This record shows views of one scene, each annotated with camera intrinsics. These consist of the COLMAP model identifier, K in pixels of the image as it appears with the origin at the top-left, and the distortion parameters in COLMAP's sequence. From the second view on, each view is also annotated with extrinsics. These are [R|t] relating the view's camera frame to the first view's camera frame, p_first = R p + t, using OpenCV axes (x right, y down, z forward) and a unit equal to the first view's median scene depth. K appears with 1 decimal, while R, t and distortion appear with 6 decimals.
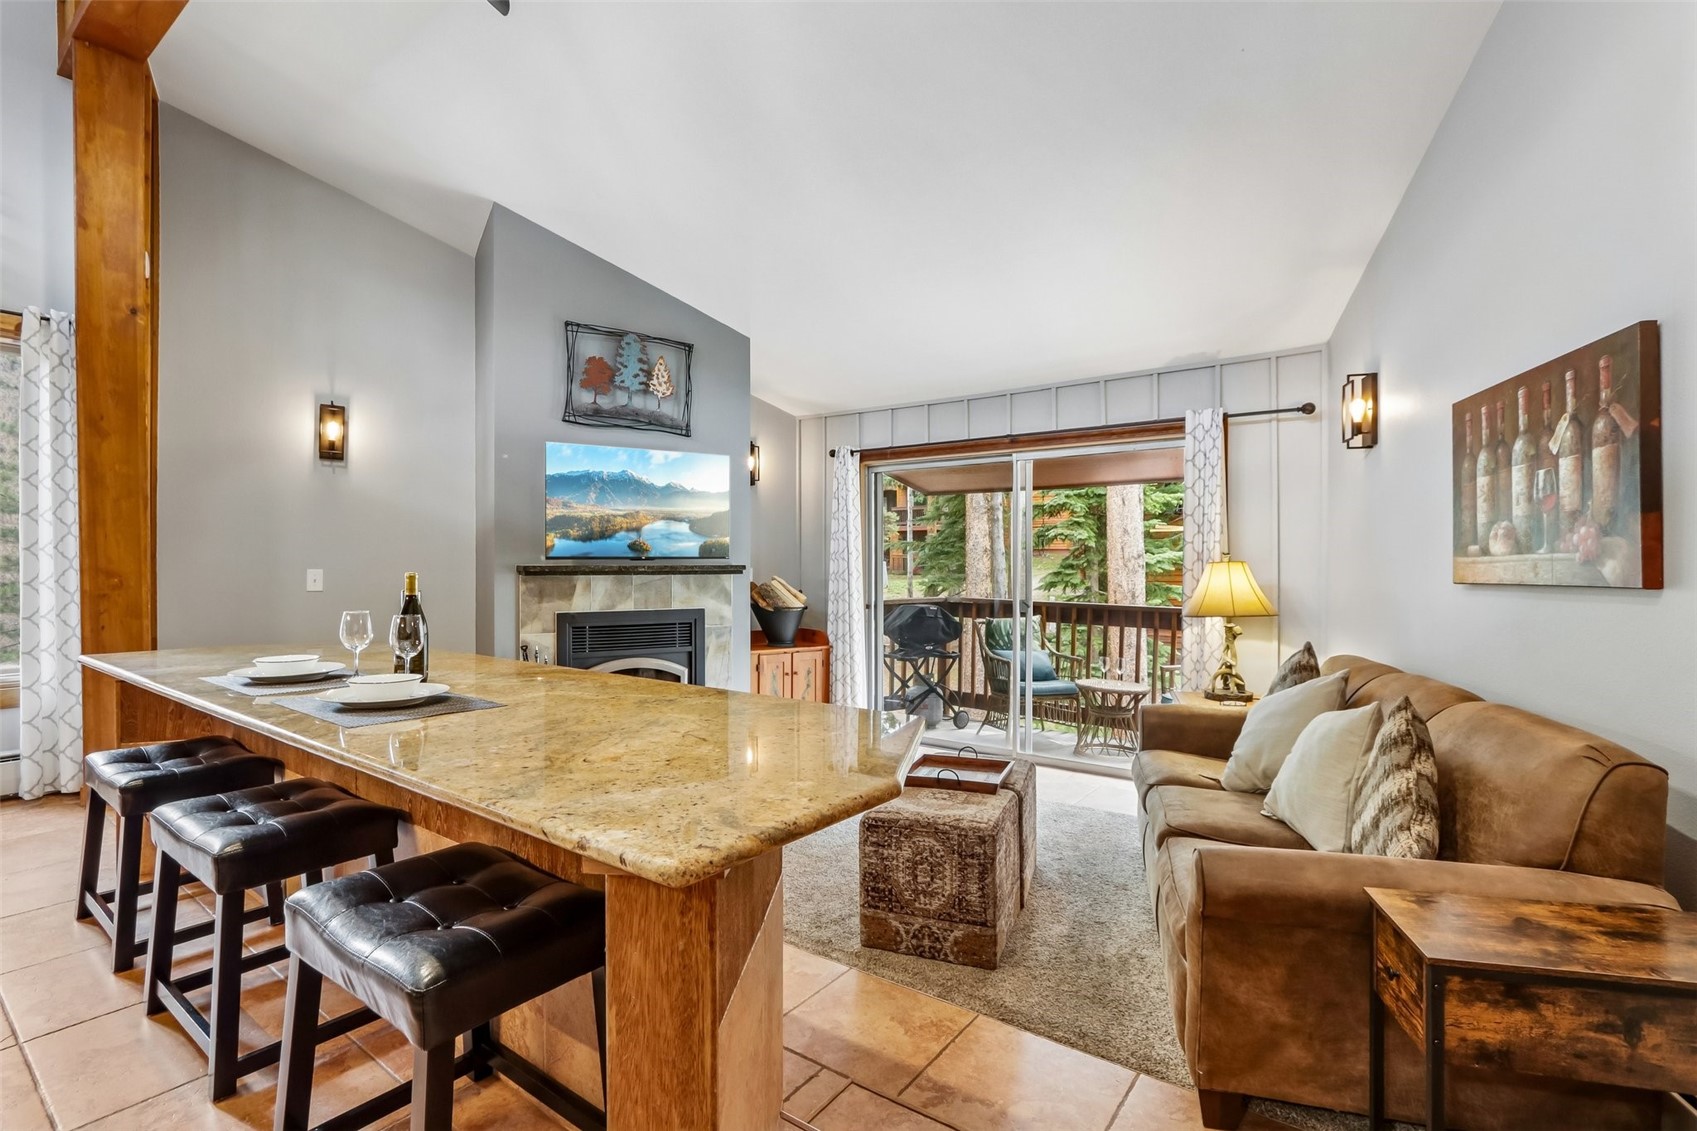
lens RADIAL K [[797.2, 0, 812.8], [0, 797.2, 565.7], [0, 0, 1]] dist [-0.009845, 0.000260]
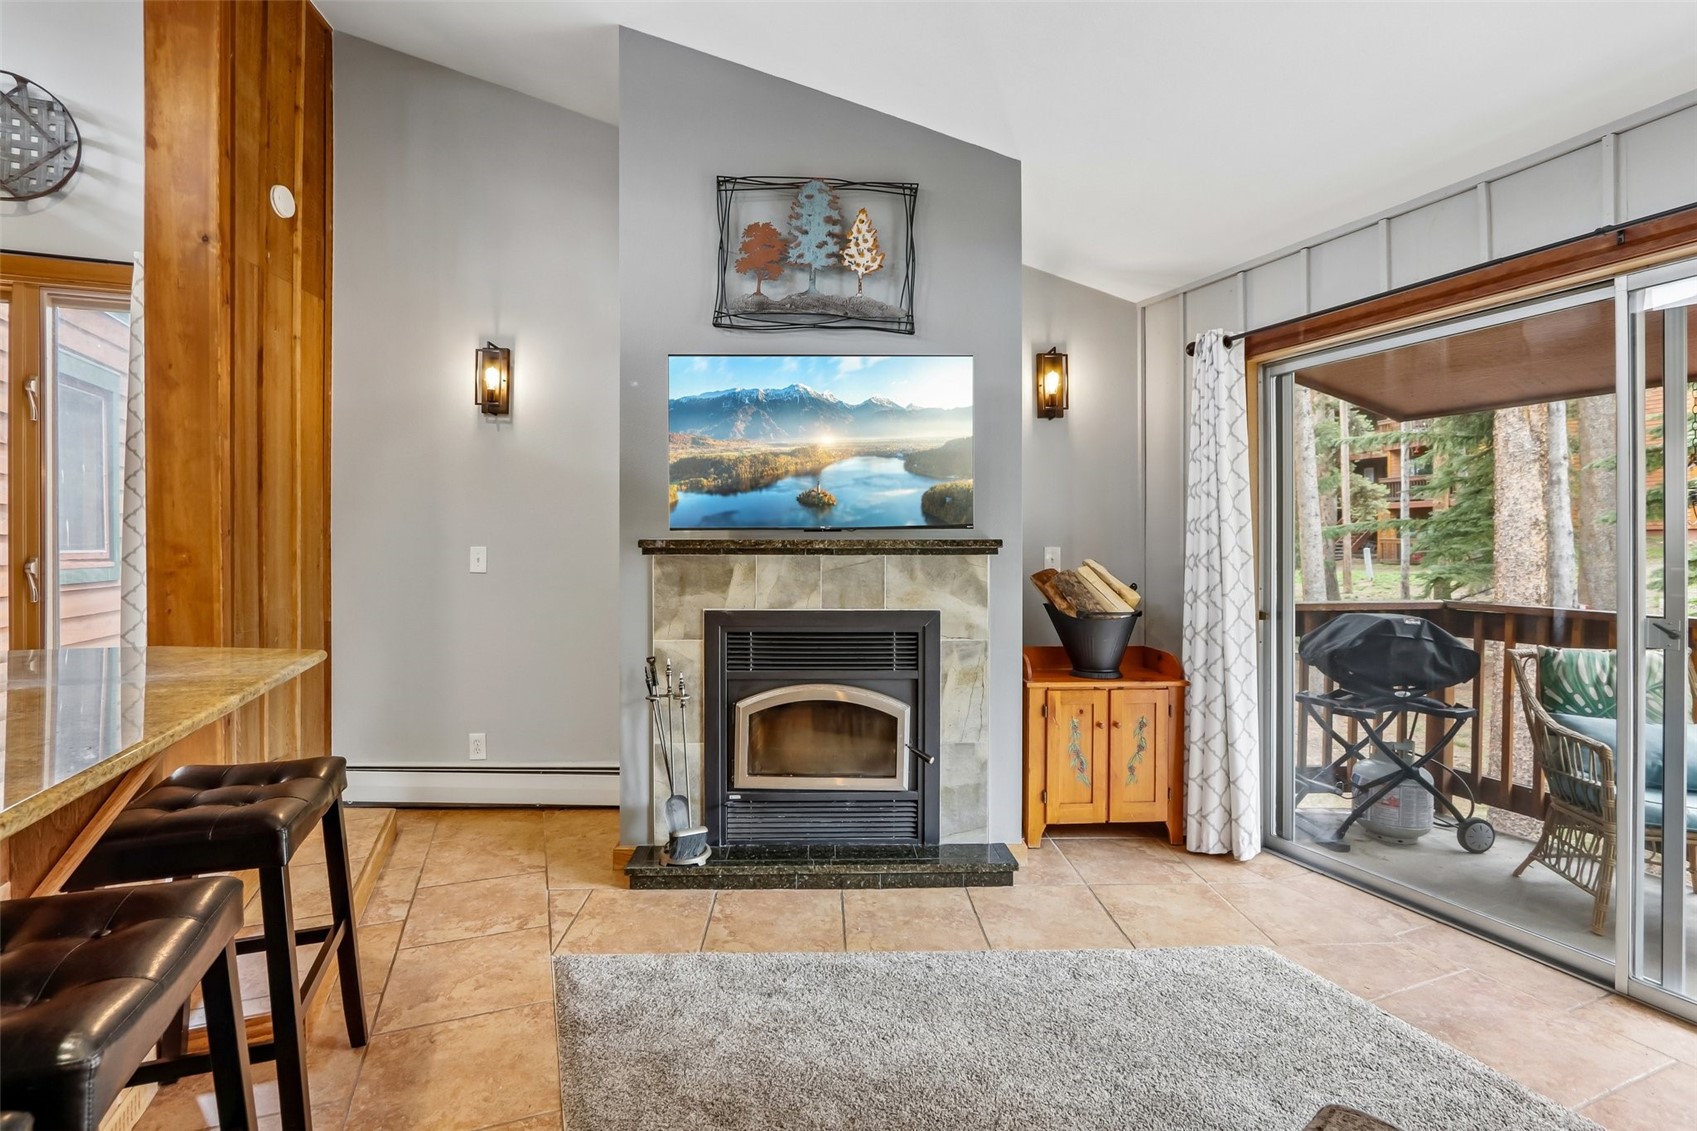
lens RADIAL K [[771.6, 0, 833.7], [0, 771.6, 550.7], [0, 0, 1]] dist [-0.014137, 0.001288]
pose [[0.863365, 0.000769, -0.504579, 0.113874], [-0.002628, 0.999992, -0.002972, 0.011298], [0.504572, 0.003892, 0.863361, 0.538536]]
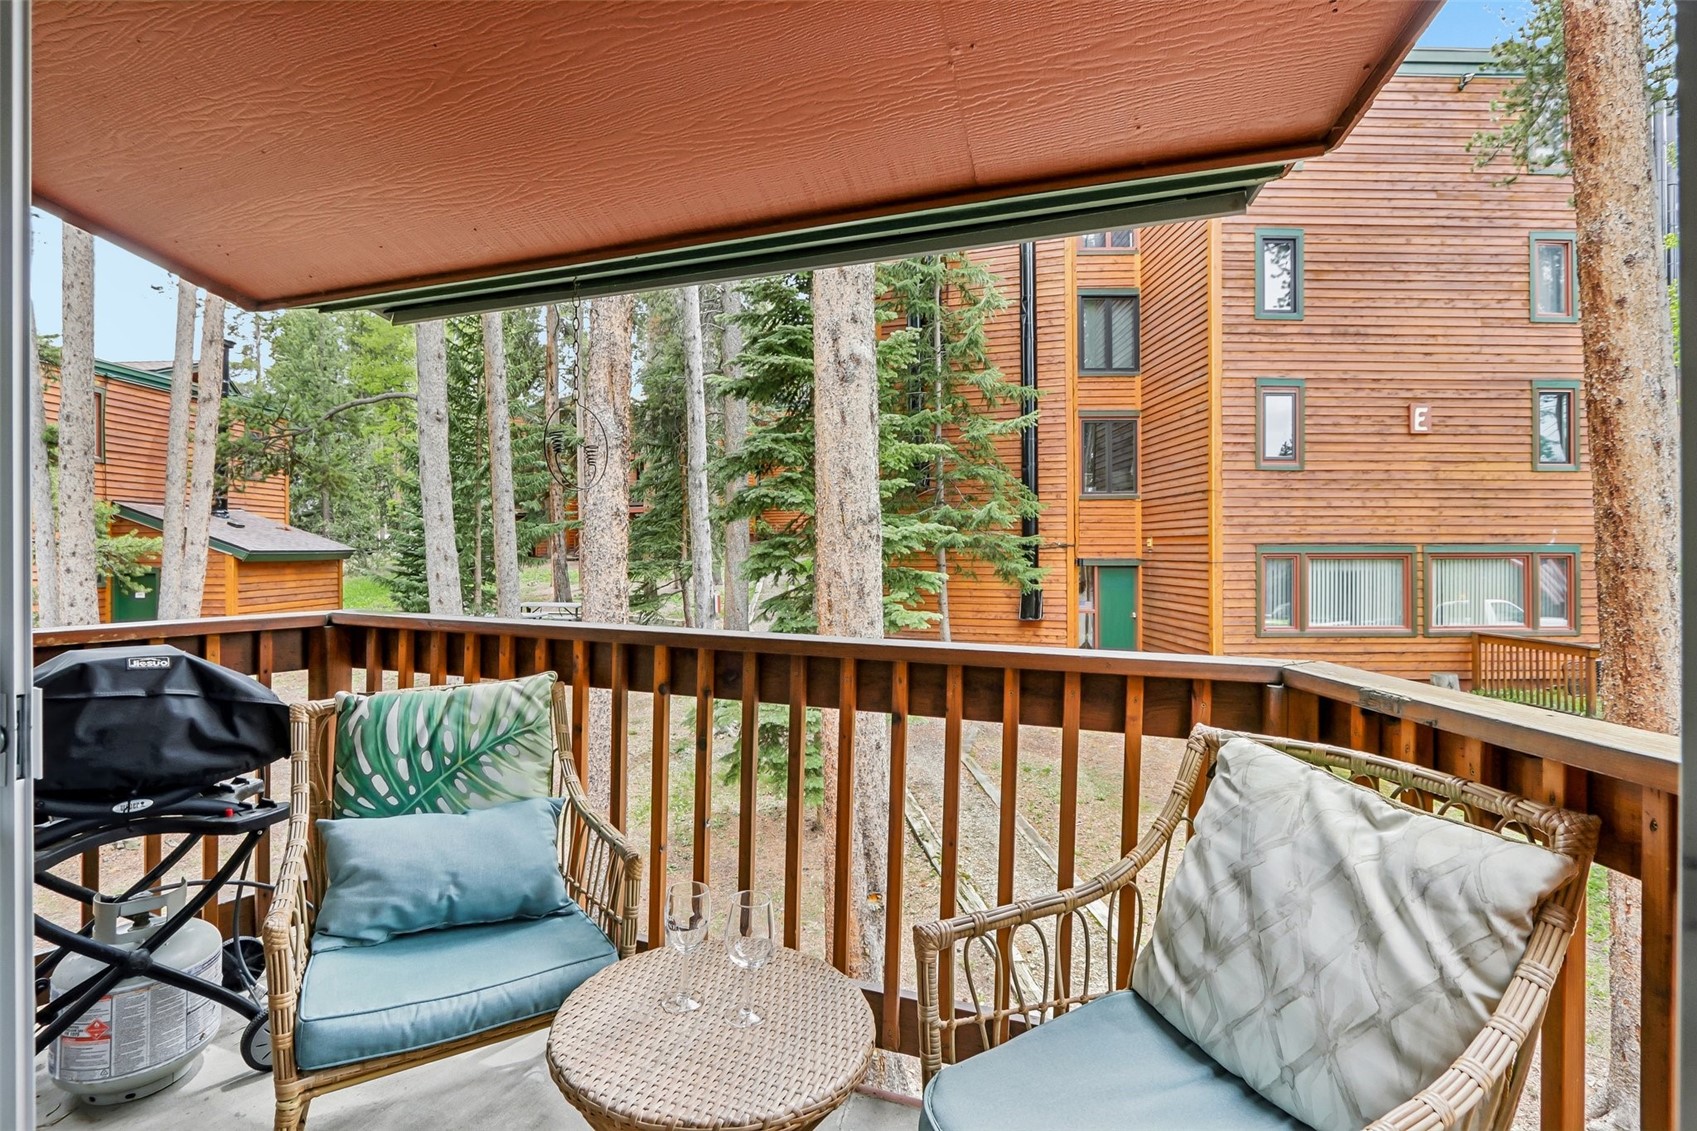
lens RADIAL K [[784.8, 0, 850.9], [0, 784.8, 554.3], [0, 0, 1]] dist [-0.011880, 0.000947]
pose [[0.942428, -0.002287, 0.334400, 0.447033], [0.002691, 0.999996, -0.000744, 0.025541], [-0.334397, 0.001601, 0.942431, 1.023671]]
